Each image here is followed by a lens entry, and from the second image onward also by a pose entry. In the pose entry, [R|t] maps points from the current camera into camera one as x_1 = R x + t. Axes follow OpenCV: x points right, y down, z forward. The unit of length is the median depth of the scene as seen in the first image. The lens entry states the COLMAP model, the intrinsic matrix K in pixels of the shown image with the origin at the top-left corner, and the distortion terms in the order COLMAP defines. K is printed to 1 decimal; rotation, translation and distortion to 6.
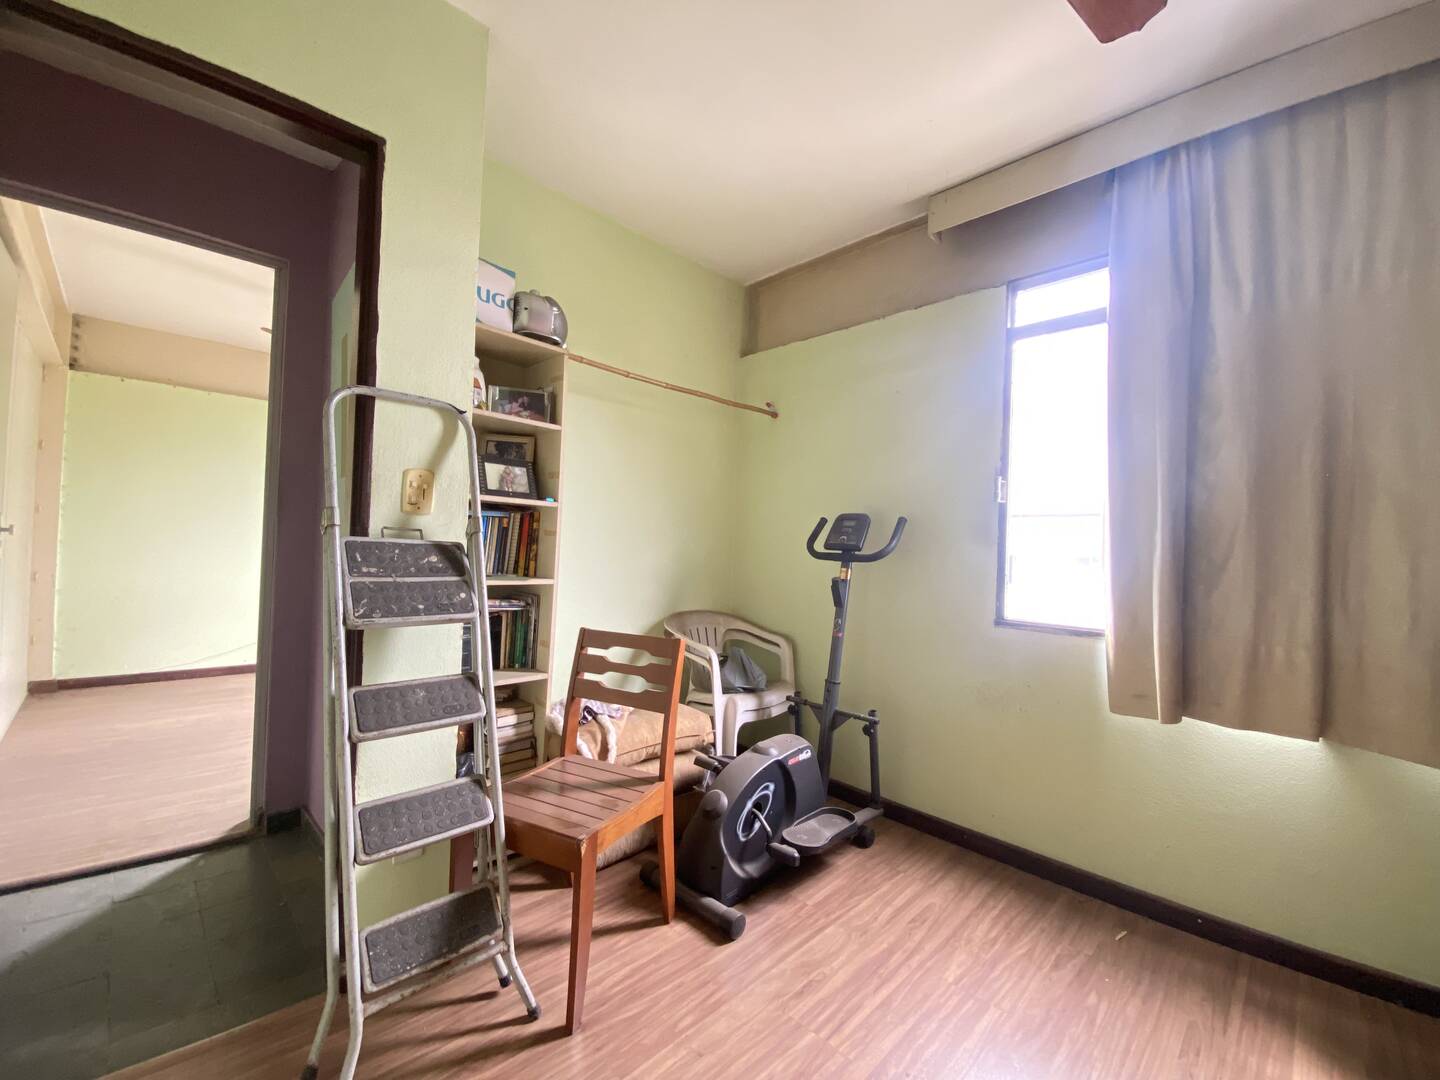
lens RADIAL K [[592.1, 0, 723.9], [0, 592.1, 540.5], [0, 0, 1]] dist [0.018430, -0.018400]
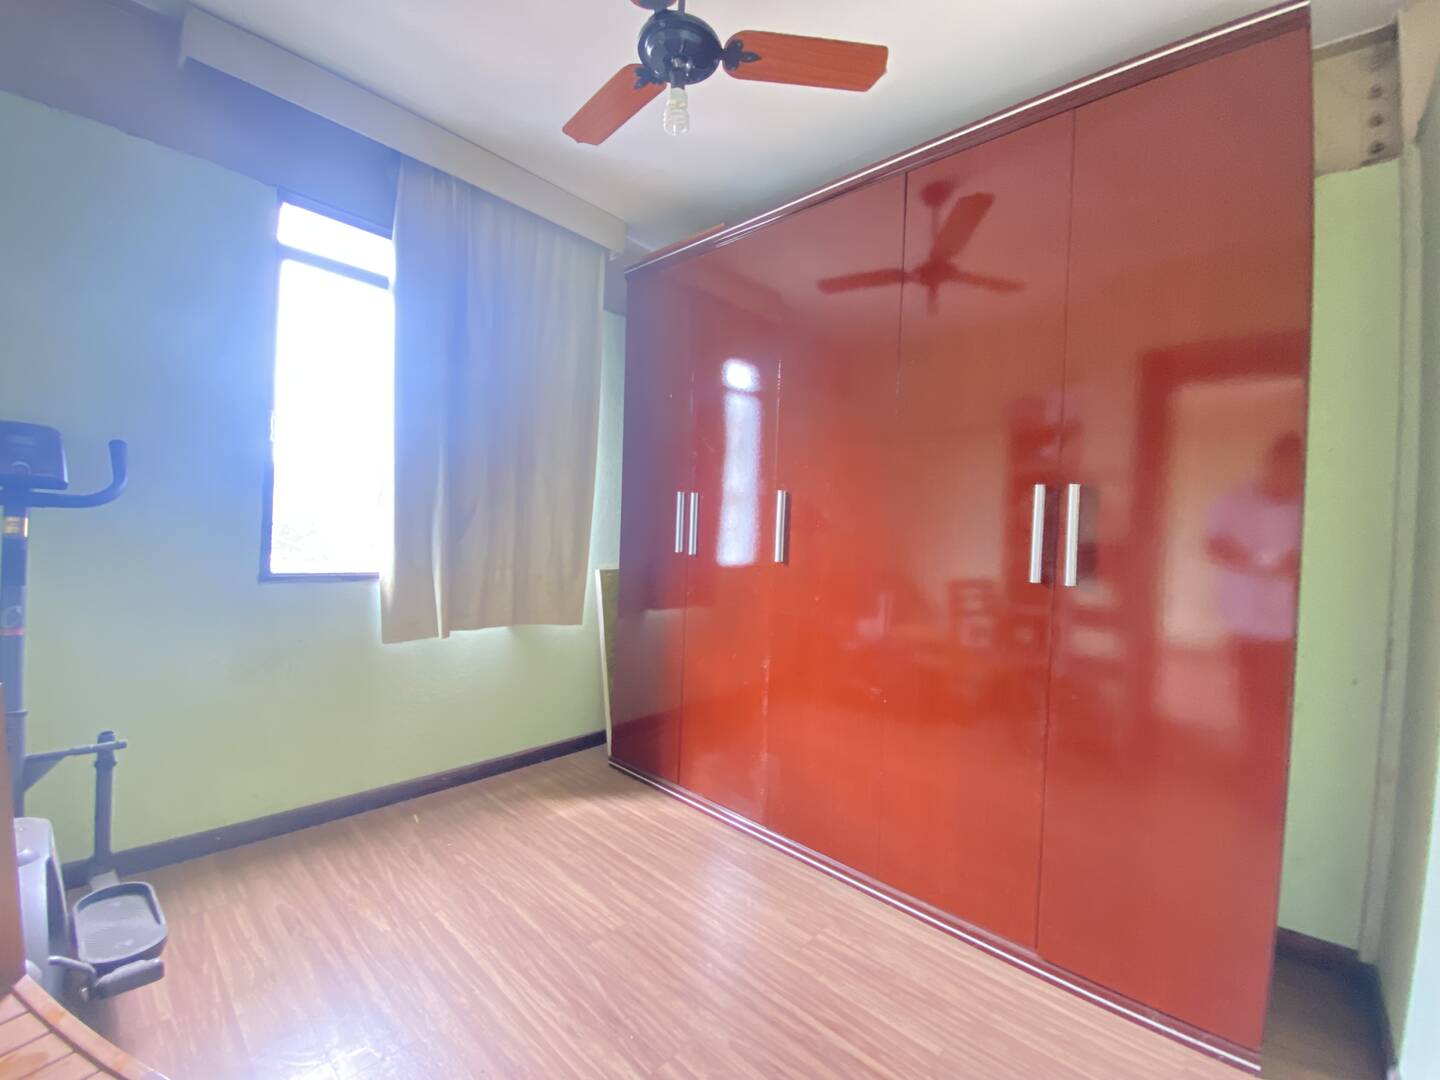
lens RADIAL K [[592.1, 0, 723.9], [0, 592.1, 540.5], [0, 0, 1]] dist [0.018430, -0.018400]
pose [[-0.040295, -0.048294, 0.998020, -0.495453], [-0.060839, 0.997097, 0.045793, 0.000743], [-0.997334, -0.058873, -0.043116, 0.411298]]
